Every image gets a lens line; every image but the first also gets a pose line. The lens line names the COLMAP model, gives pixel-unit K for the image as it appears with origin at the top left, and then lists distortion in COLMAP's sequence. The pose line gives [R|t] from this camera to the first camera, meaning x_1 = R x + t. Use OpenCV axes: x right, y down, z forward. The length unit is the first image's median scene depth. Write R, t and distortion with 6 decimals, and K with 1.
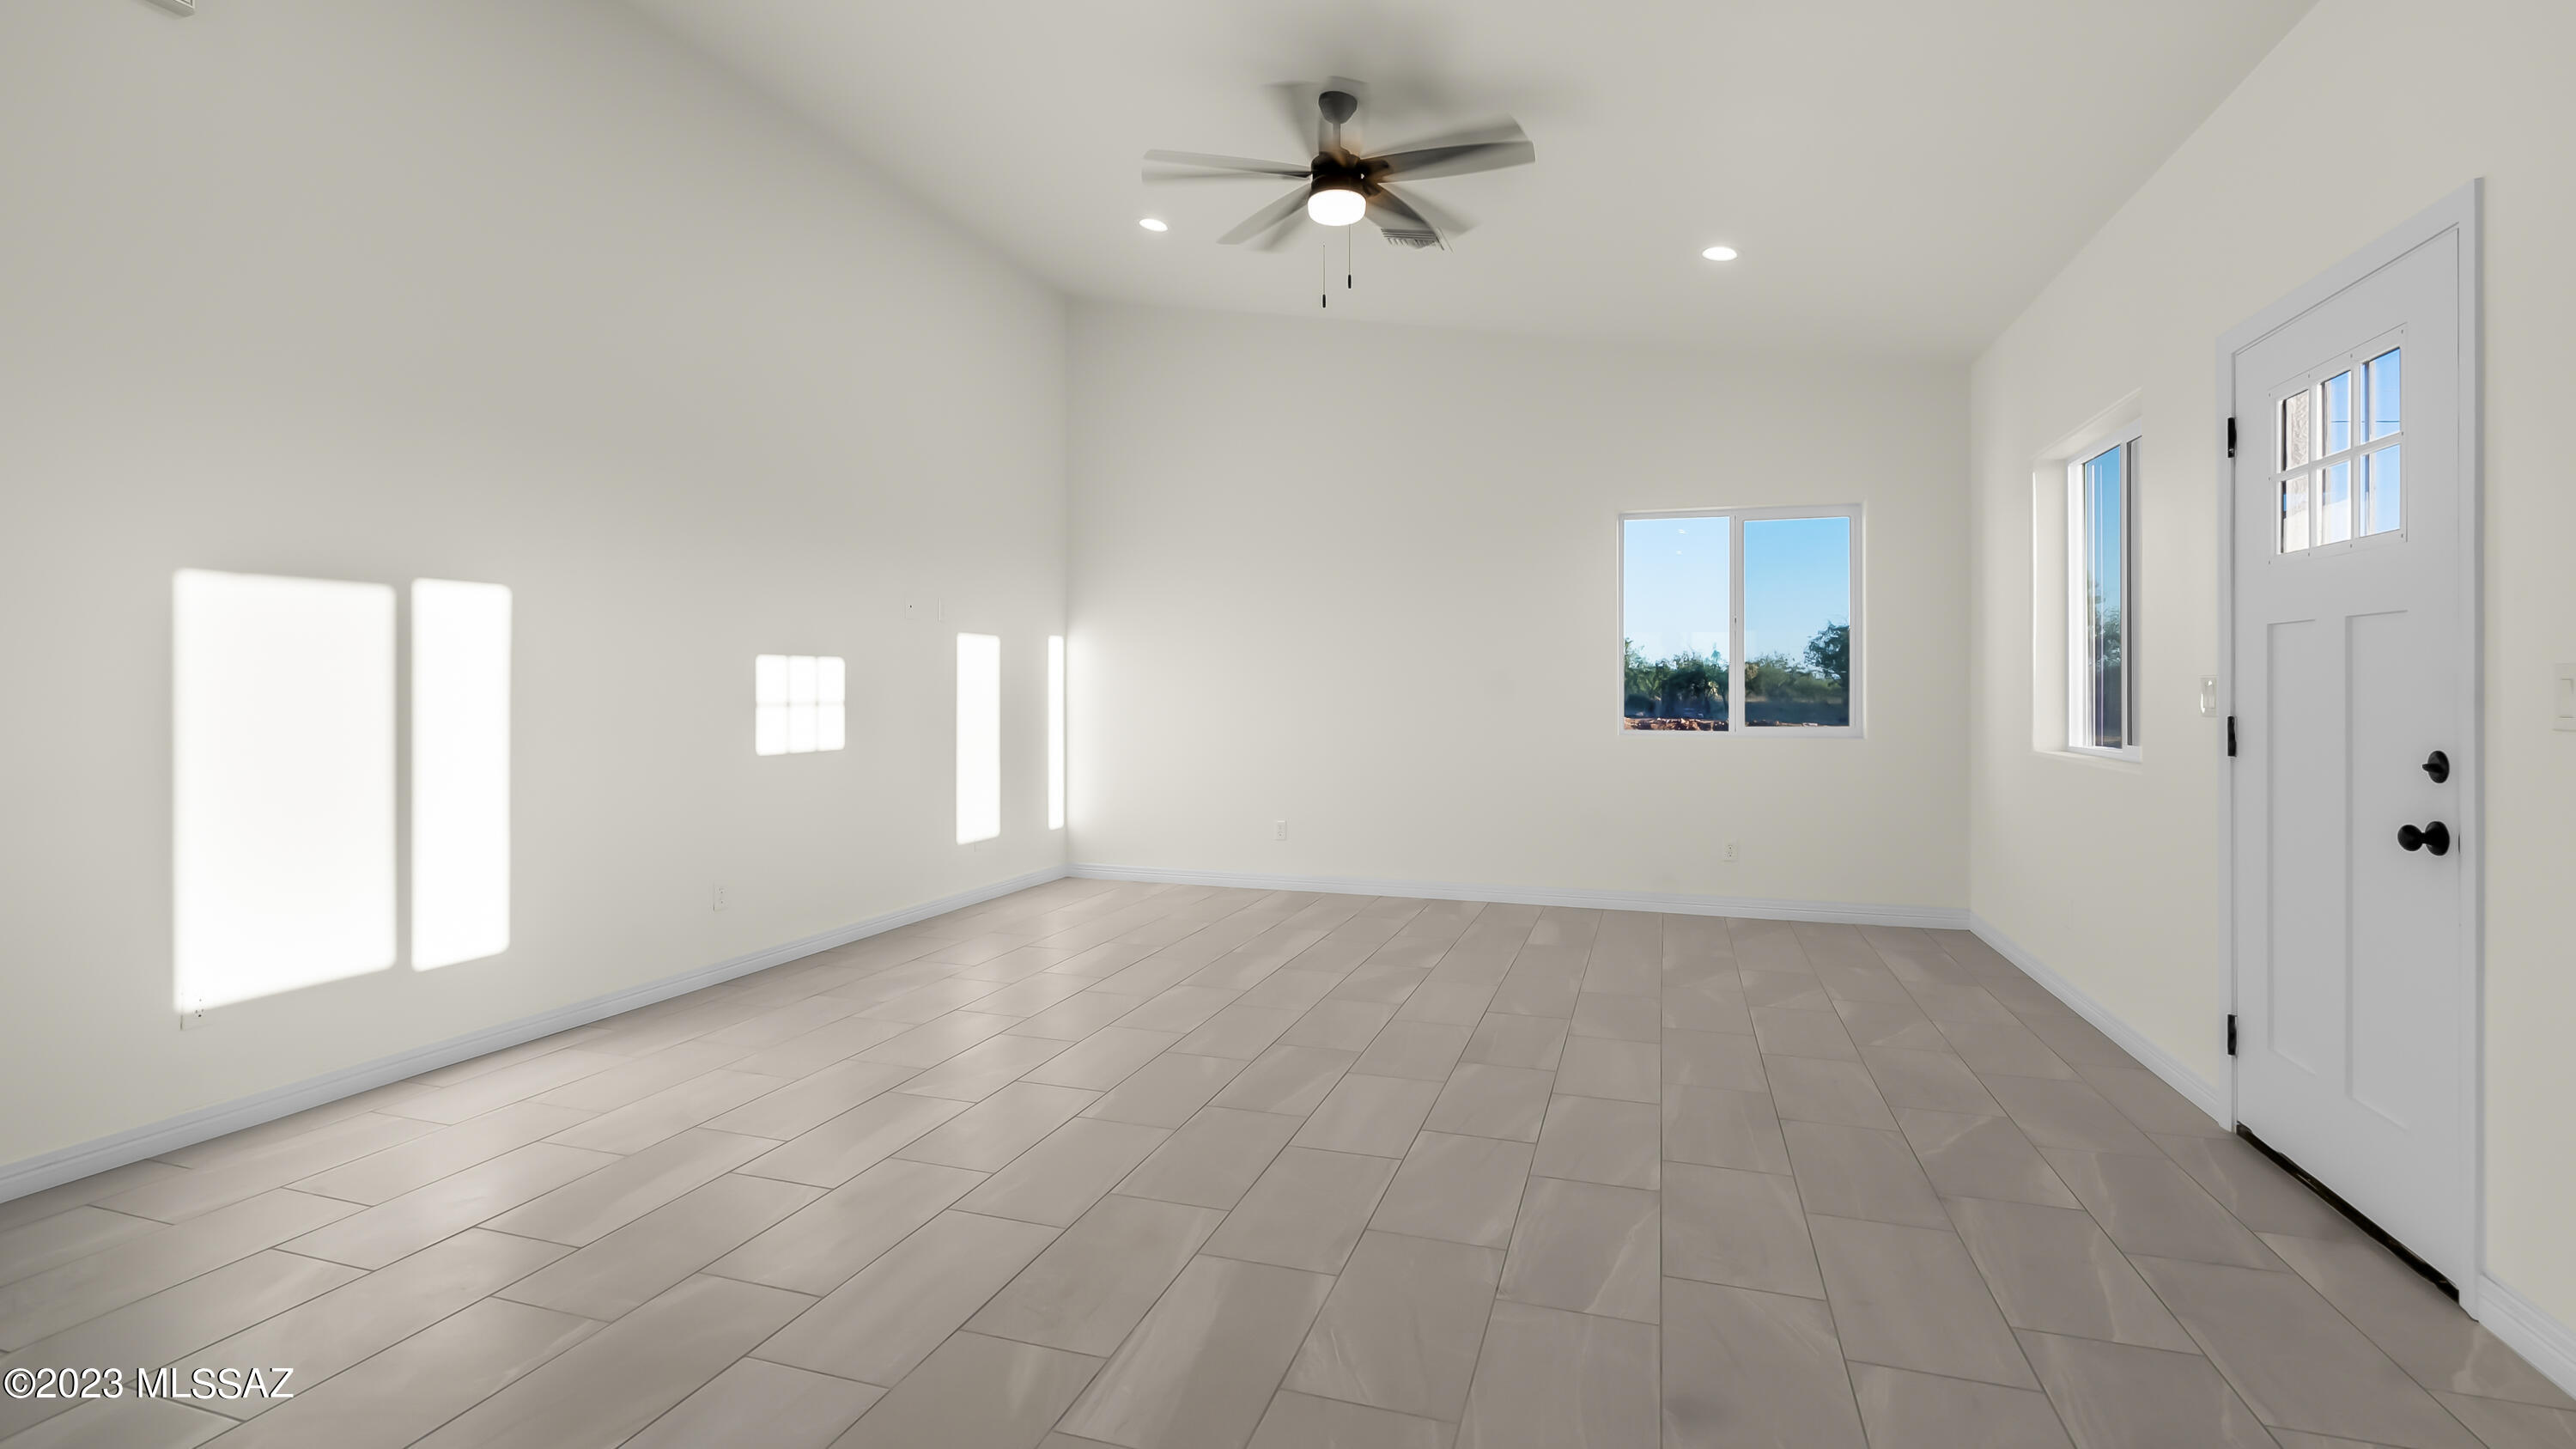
lens RADIAL K [[1188.6, 0, 1287.6], [0, 1188.6, 686.9], [0, 0, 1]] dist [0.001061, 0.000284]
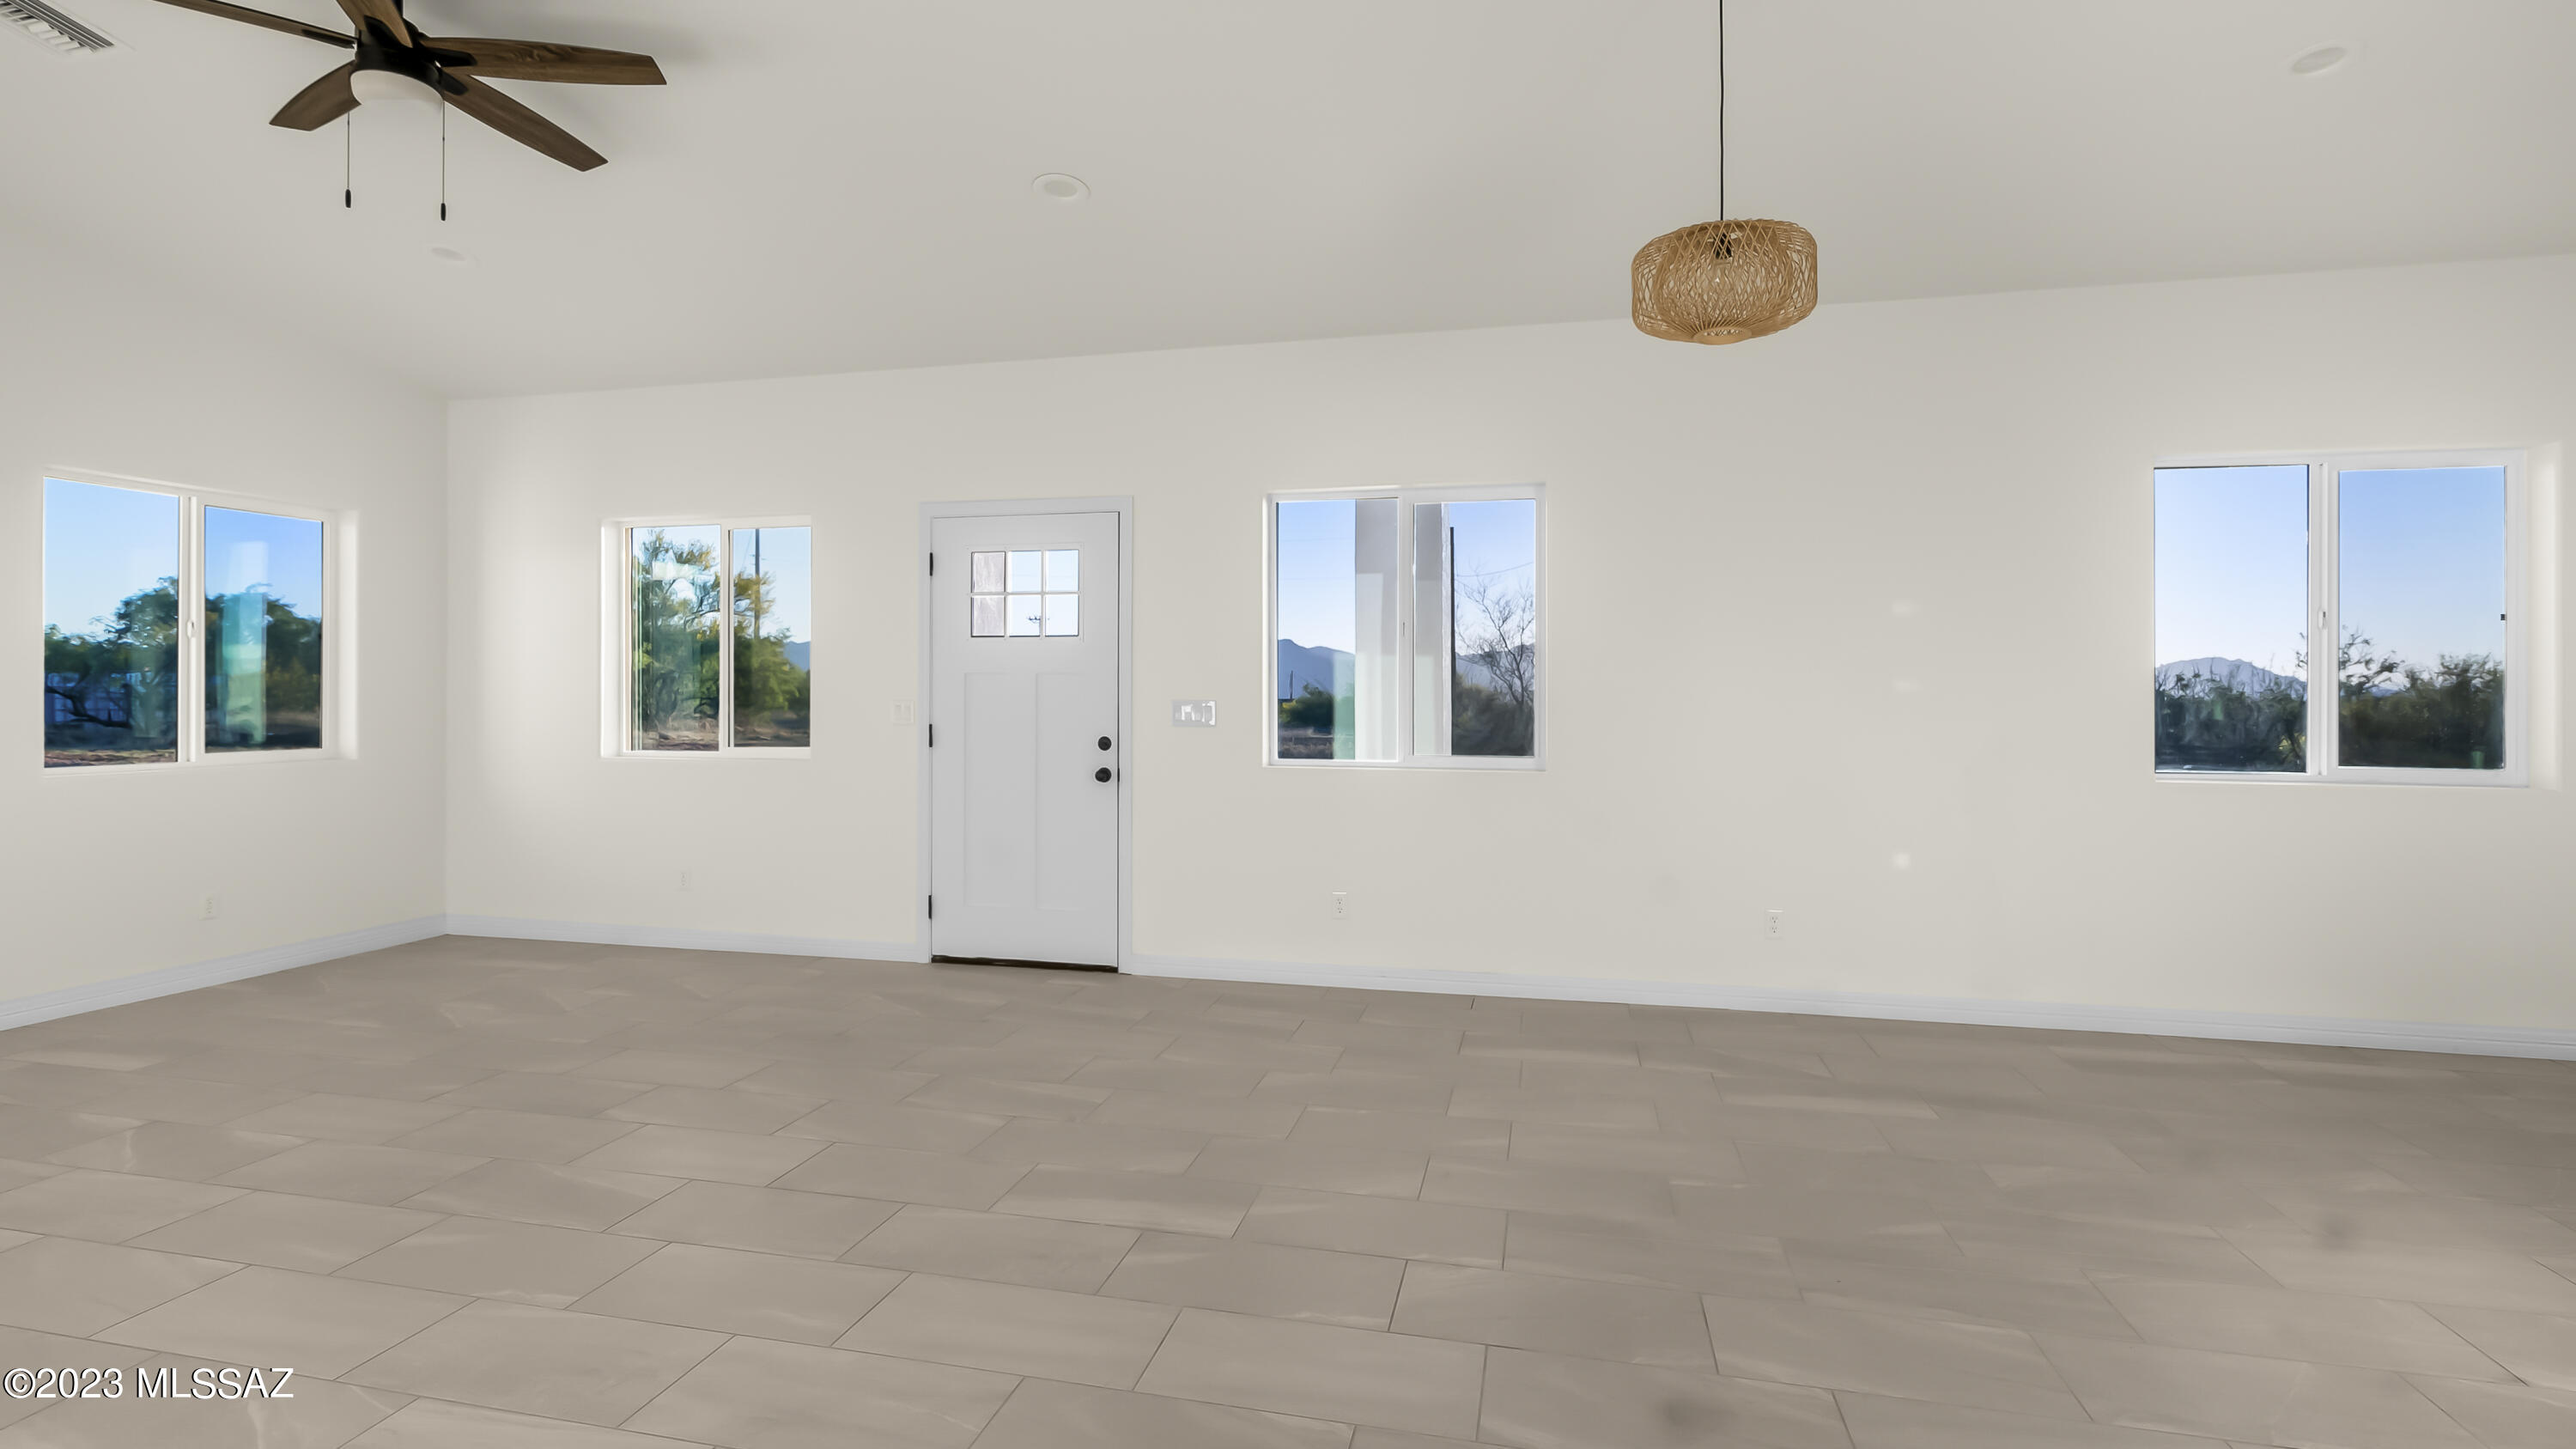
lens RADIAL K [[1176.4, 0, 1288.8], [0, 1176.4, 704.1], [0, 0, 1]] dist [-0.008790, -0.000015]
pose [[-0.096537, -0.010327, 0.995276, -0.606022], [-0.004483, 0.999941, 0.009940, -0.015014], [-0.995319, -0.003502, -0.096578, 0.402867]]
